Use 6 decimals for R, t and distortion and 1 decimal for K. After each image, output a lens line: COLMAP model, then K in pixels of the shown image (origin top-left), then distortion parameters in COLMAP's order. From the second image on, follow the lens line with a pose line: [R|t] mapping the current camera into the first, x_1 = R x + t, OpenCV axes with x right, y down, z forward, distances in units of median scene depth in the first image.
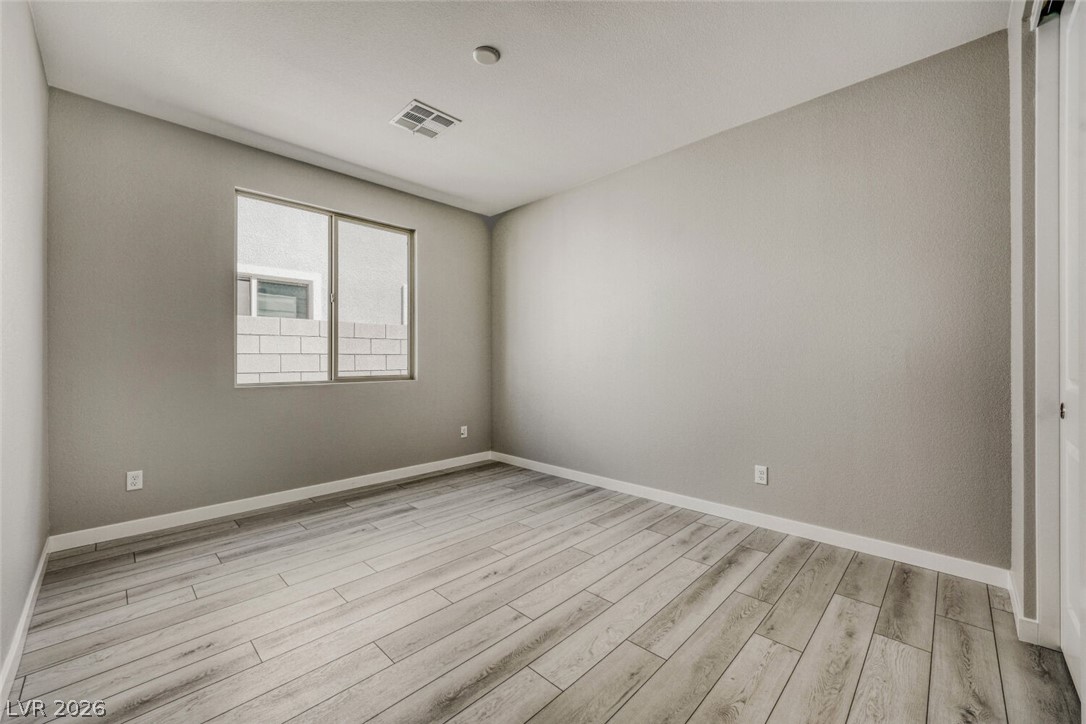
lens RADIAL K [[434.3, 0, 538.9], [0, 434.3, 356.9], [0, 0, 1]] dist [-0.011890, 0.003867]
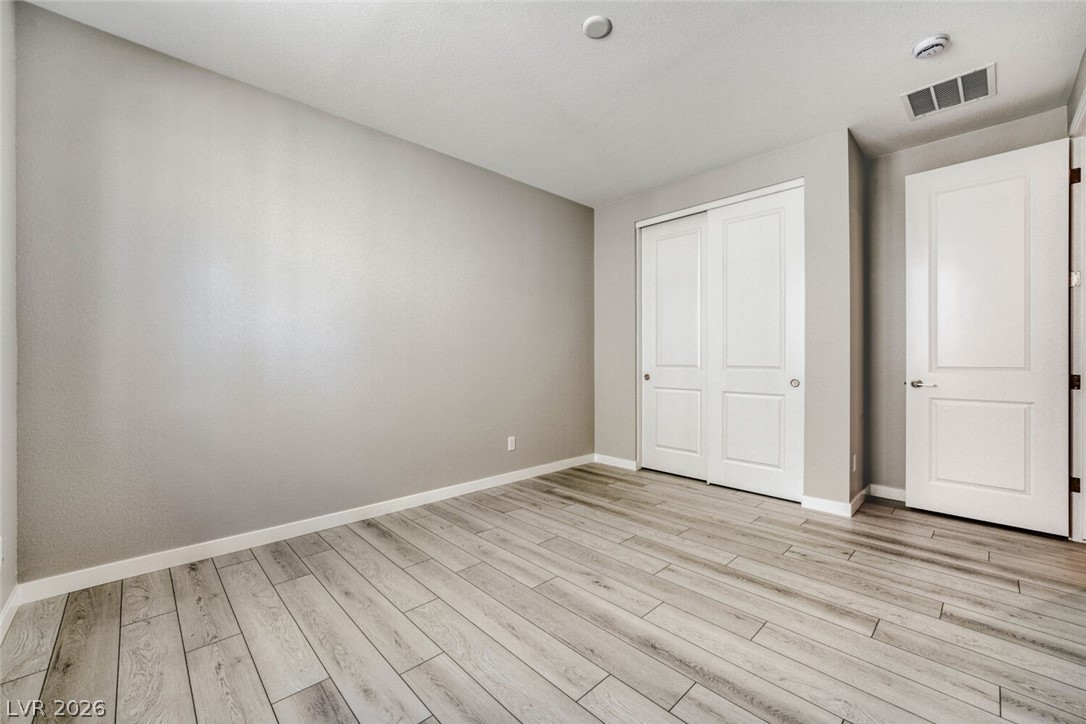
lens RADIAL K [[434.3, 0, 545.7], [0, 434.3, 361.5], [0, 0, 1]] dist [-0.011890, 0.003867]
pose [[0.034812, -0.003415, 0.999388, -0.810128], [-0.004622, 0.999983, 0.003578, 0.015483], [-0.999383, -0.004744, 0.034796, 0.844004]]
